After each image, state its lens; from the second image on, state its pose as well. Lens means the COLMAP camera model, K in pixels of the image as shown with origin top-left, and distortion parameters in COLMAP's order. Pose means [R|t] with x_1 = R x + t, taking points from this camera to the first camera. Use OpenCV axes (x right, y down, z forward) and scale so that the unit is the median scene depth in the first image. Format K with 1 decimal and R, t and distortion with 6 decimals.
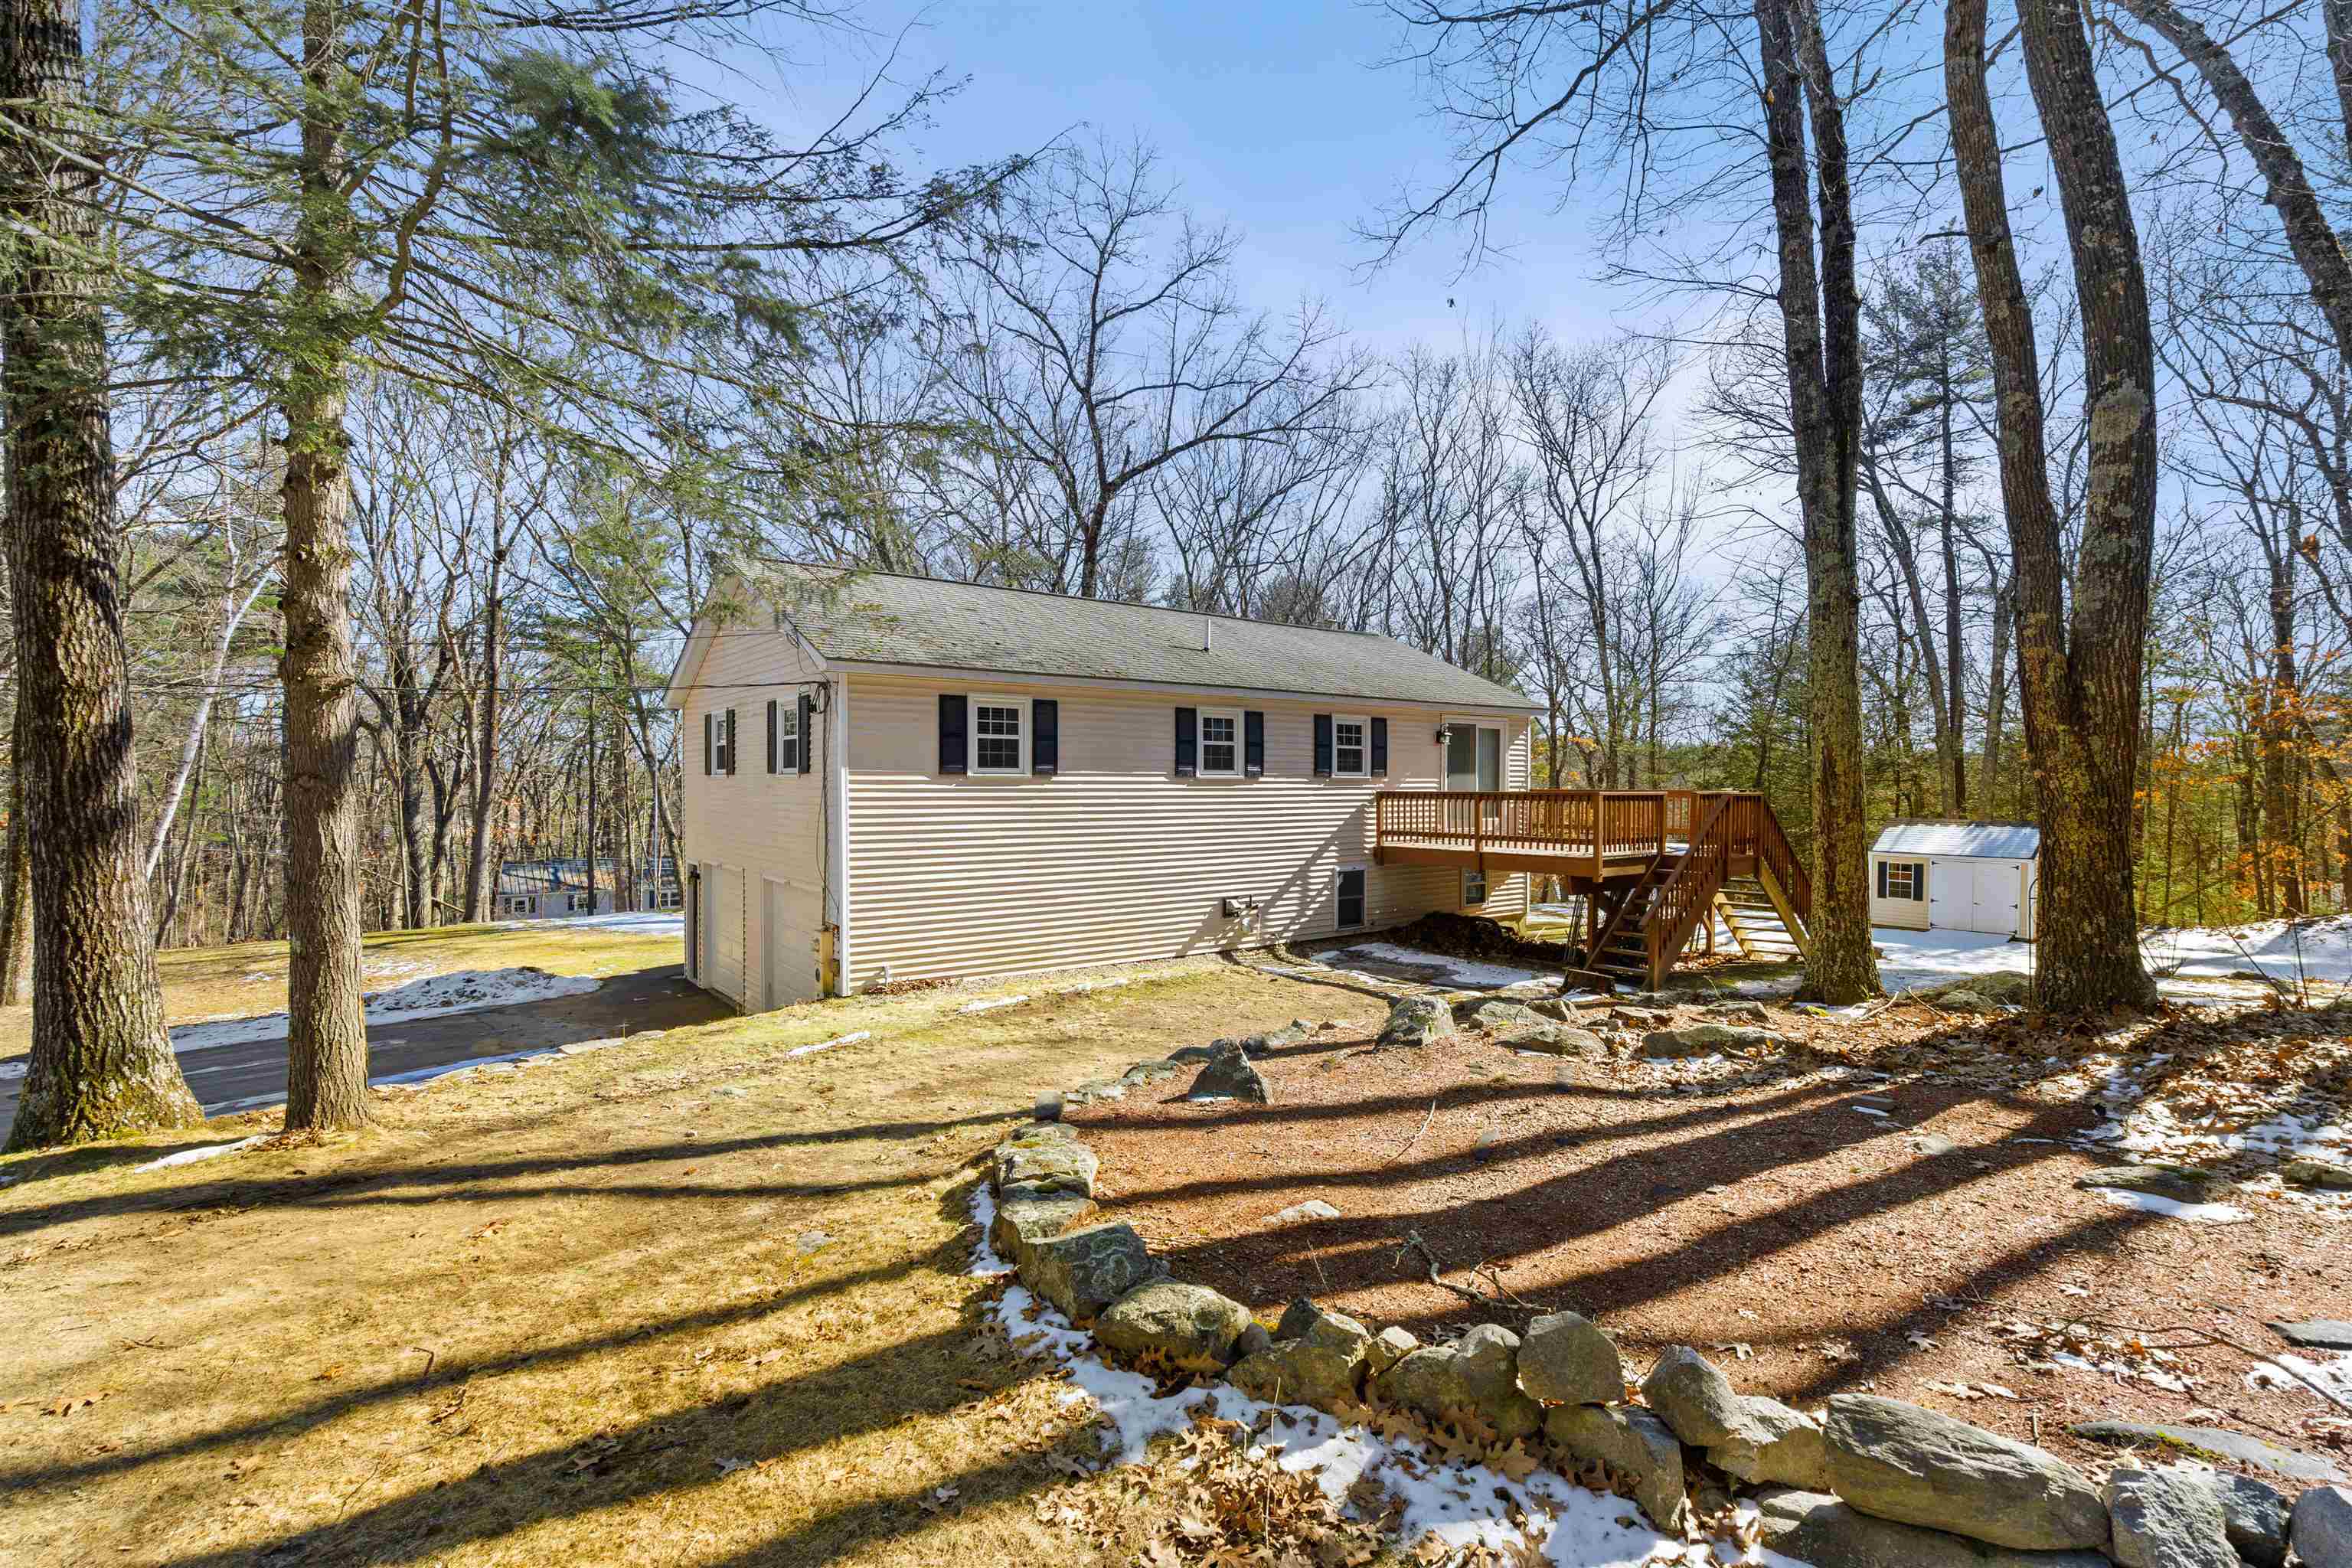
lens RADIAL K [[1068.6, 0, 1161.1], [0, 1068.6, 788.3], [0, 0, 1]] dist [-0.007897, 0.002584]
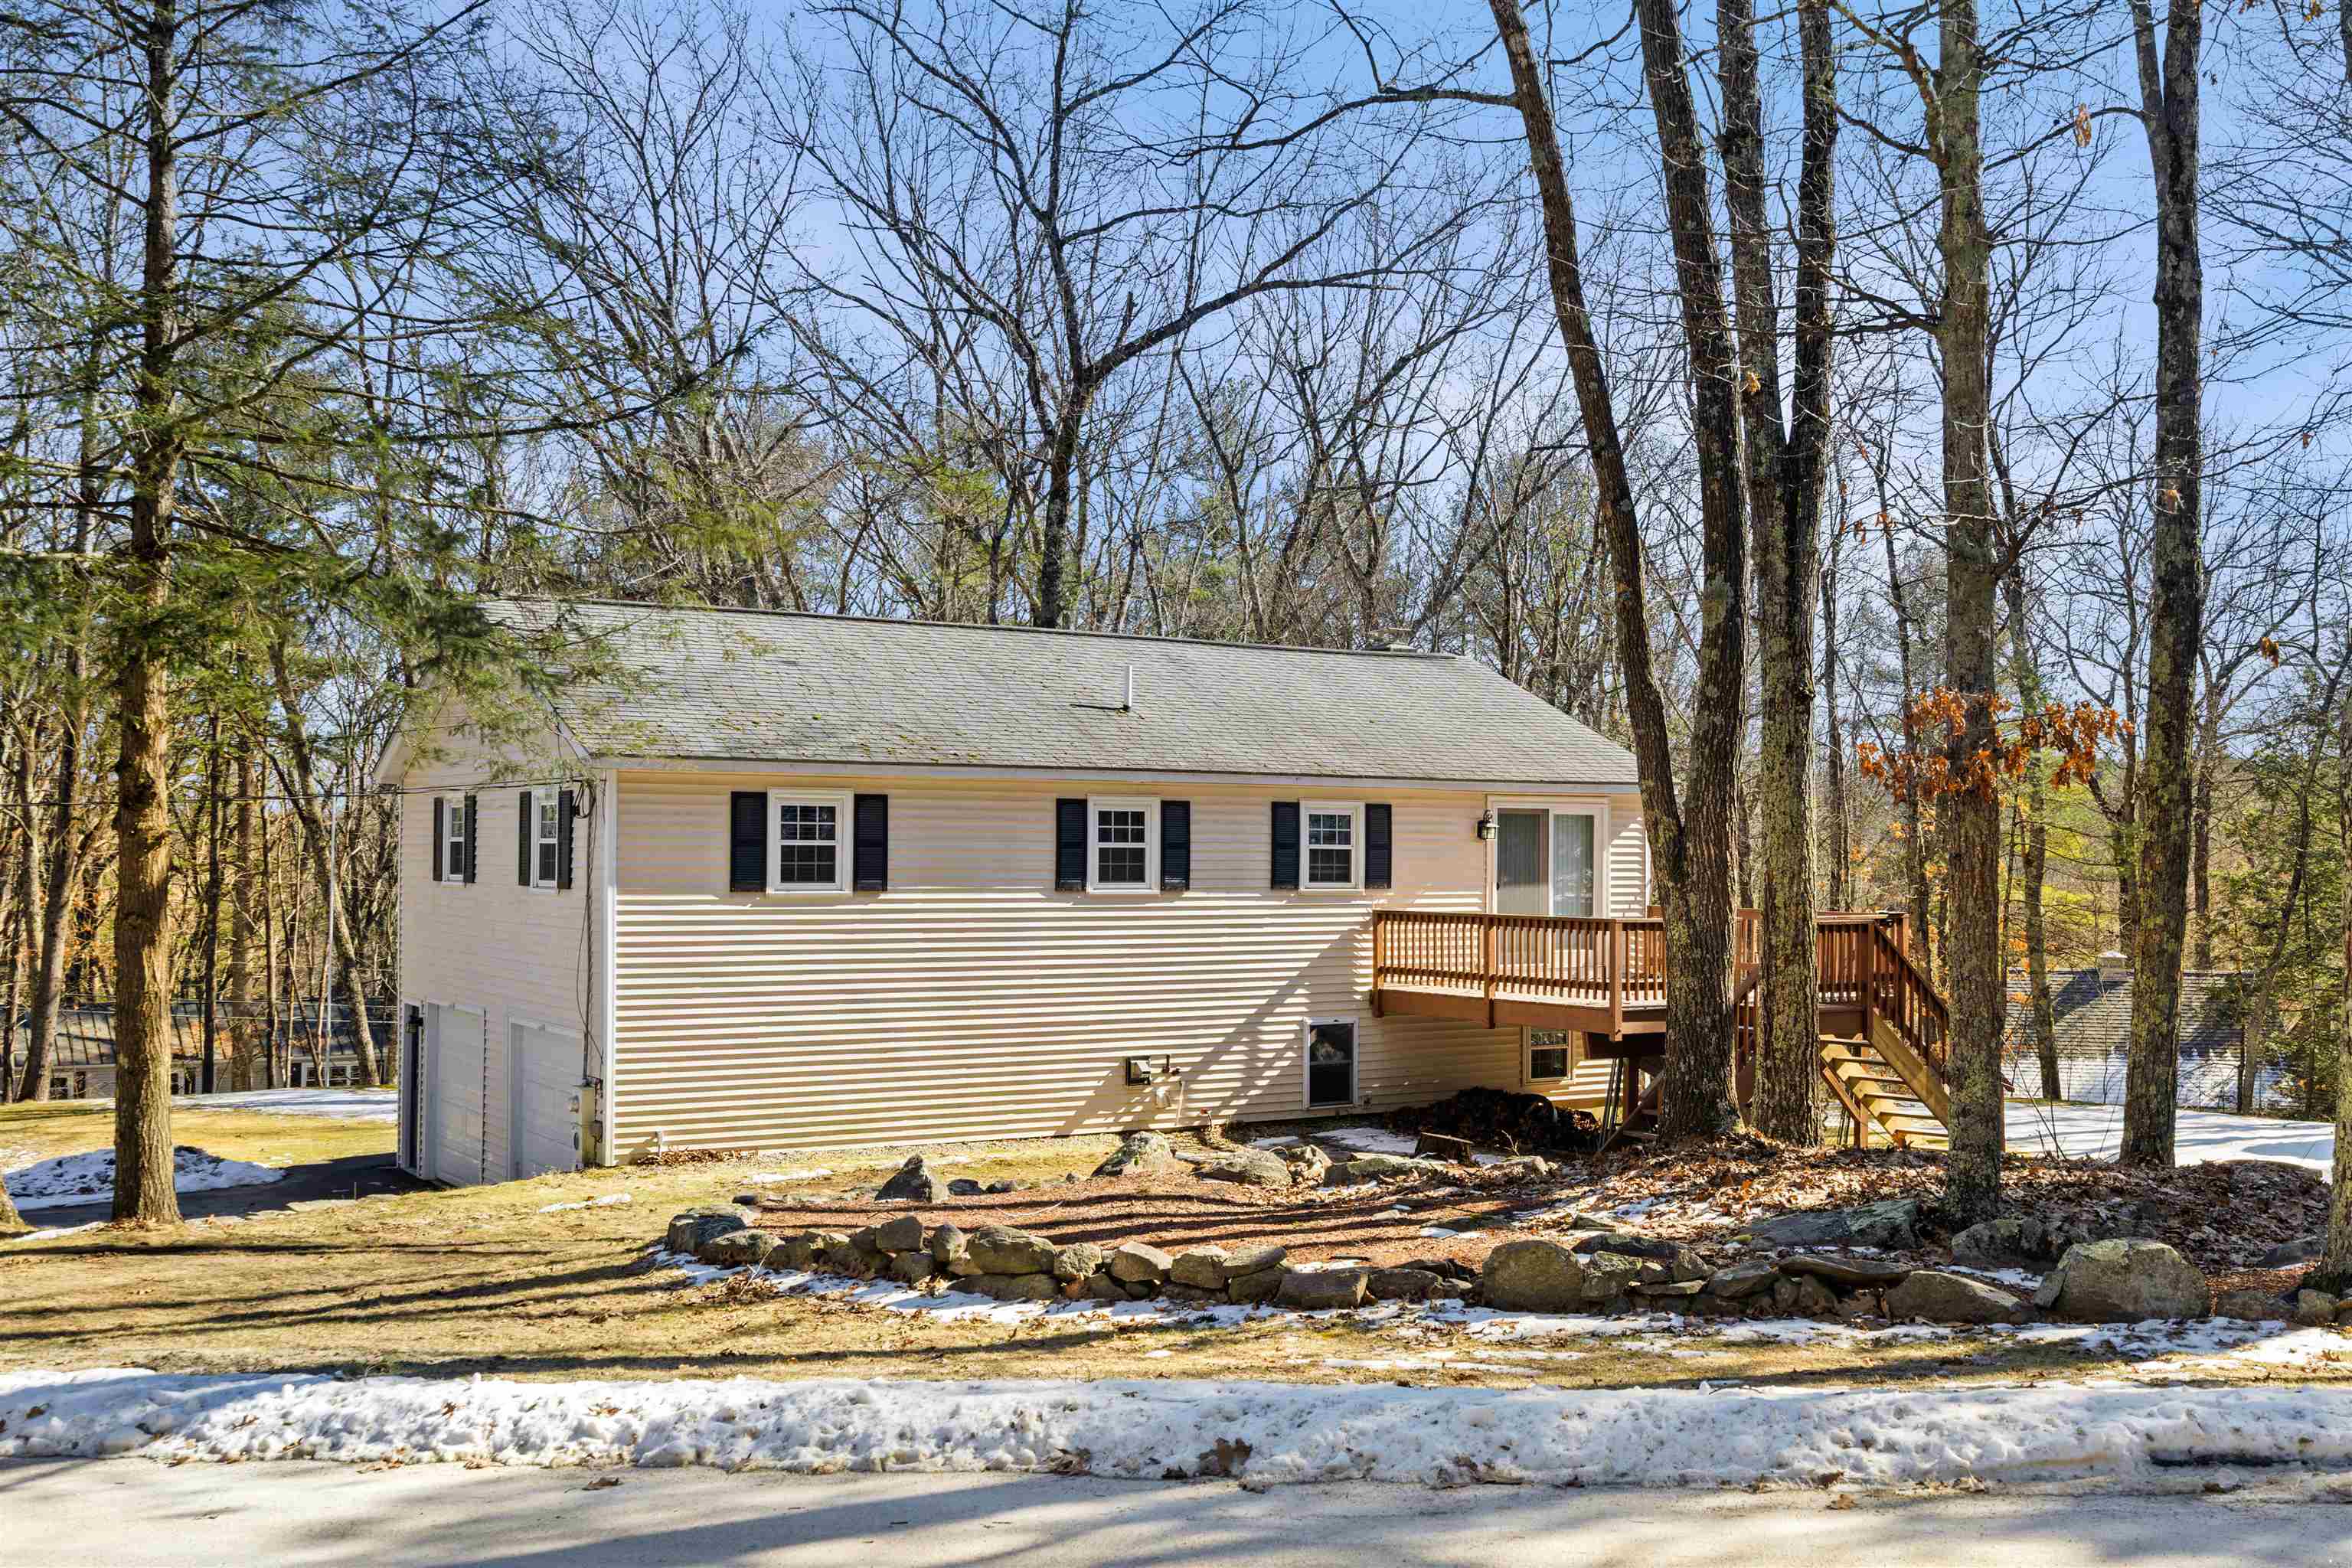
lens RADIAL K [[2380.4, 0, 1180.9], [0, 2380.4, 787.8], [0, 0, 1]] dist [-0.003372, 0.000000]
pose [[0.996916, 0.003899, -0.078377, 0.216900], [-0.006291, 0.999521, -0.030287, -0.032132], [0.078221, 0.030687, 0.996464, -0.605969]]
